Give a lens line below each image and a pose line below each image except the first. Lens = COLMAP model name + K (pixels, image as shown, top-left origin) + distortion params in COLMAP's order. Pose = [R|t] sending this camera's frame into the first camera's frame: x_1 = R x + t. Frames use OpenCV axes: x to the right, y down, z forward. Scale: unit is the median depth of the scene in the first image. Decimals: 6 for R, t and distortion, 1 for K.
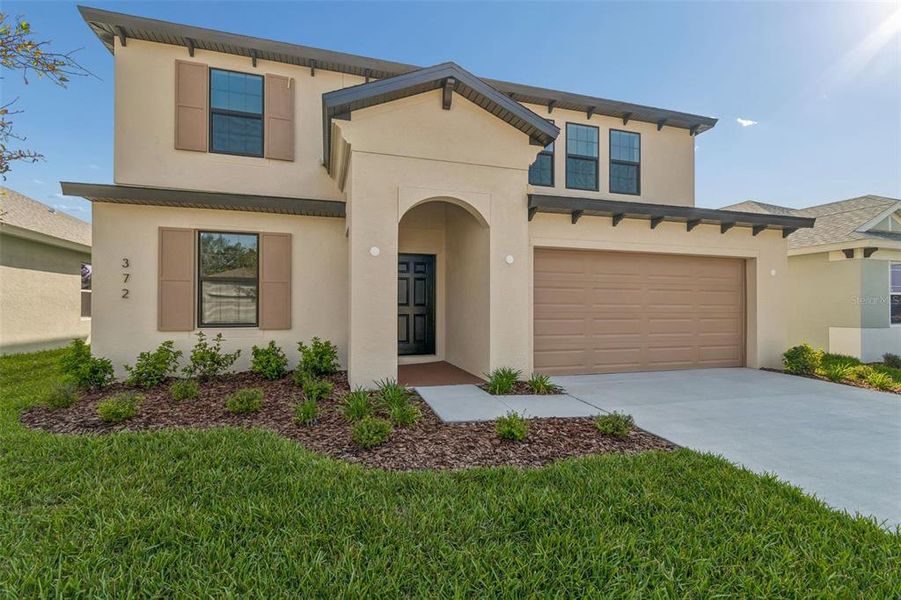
lens RADIAL K [[407.4, 0, 449.6], [0, 407.4, 306.0], [0, 0, 1]] dist [0.000269, 0.000201]
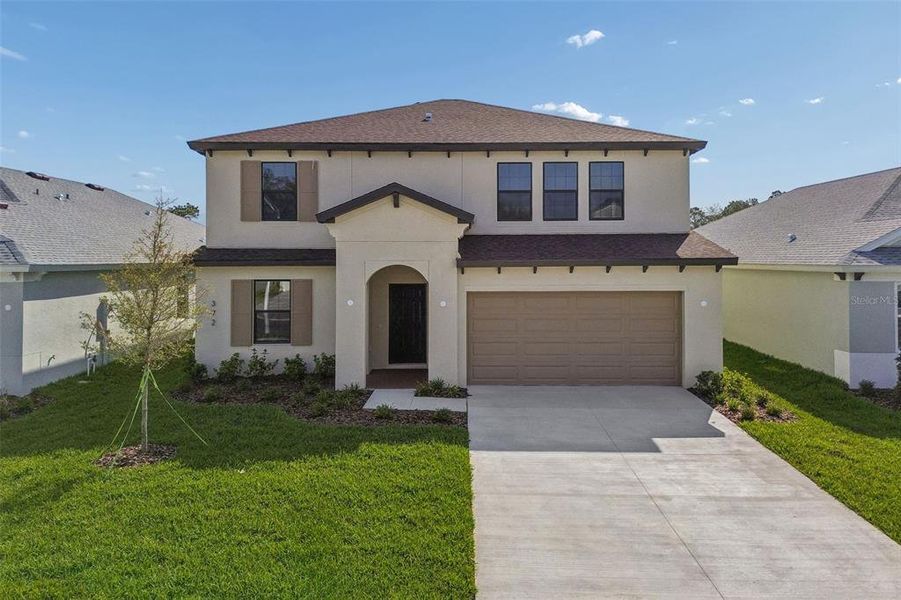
lens RADIAL K [[686.2, 0, 488.3], [0, 686.2, 251.7], [0, 0, 1]] dist [0.070064, -0.117785]
pose [[0.964534, -0.003415, -0.263937, 0.888694], [0.003817, 0.999992, 0.001011, -0.282651], [0.263931, -0.001982, 0.964540, -1.230563]]
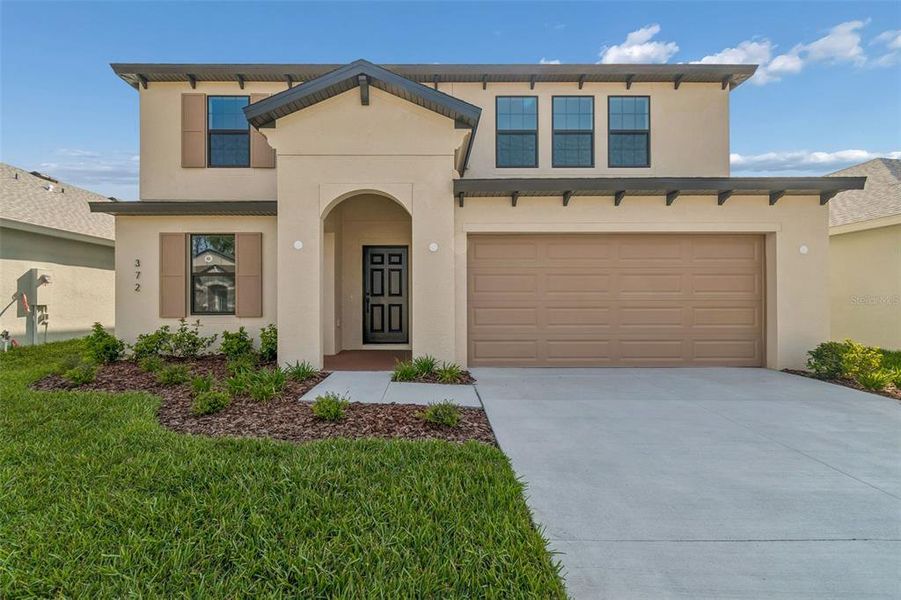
lens RADIAL K [[414.1, 0, 438.1], [0, 414.1, 301.3], [0, 0, 1]] dist [-0.001334, -0.000443]
pose [[0.960019, -0.005646, -0.279879, 0.411620], [0.006691, 0.999974, 0.002781, 0.013572], [0.279856, -0.004542, 0.960031, 0.033856]]
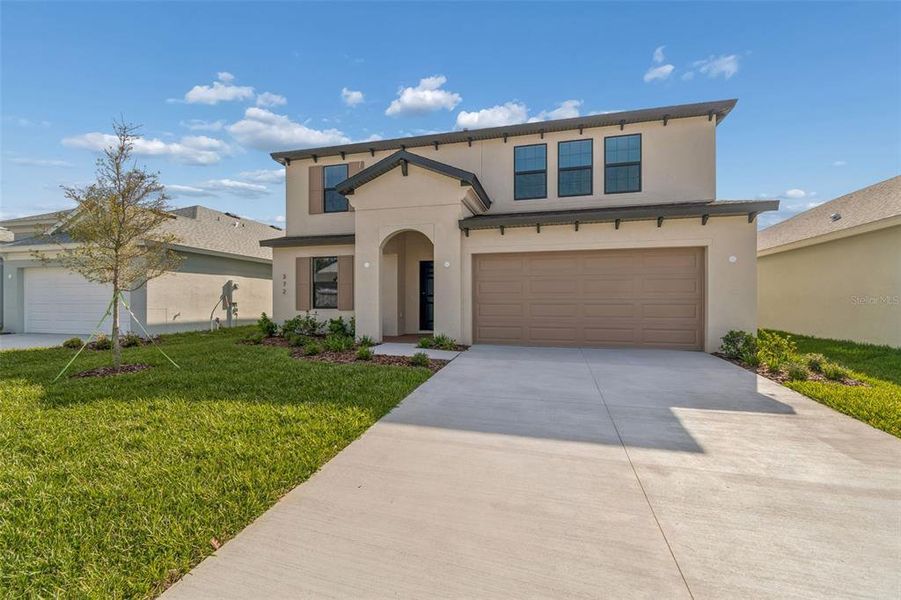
lens RADIAL K [[419.4, 0, 440.6], [0, 419.4, 307.4], [0, 0, 1]] dist [-0.011490, -0.000162]
pose [[0.842197, 0.002157, -0.539166, 0.911418], [0.004245, 0.999934, 0.010632, 0.028156], [0.539154, -0.011243, 0.842132, -0.314154]]
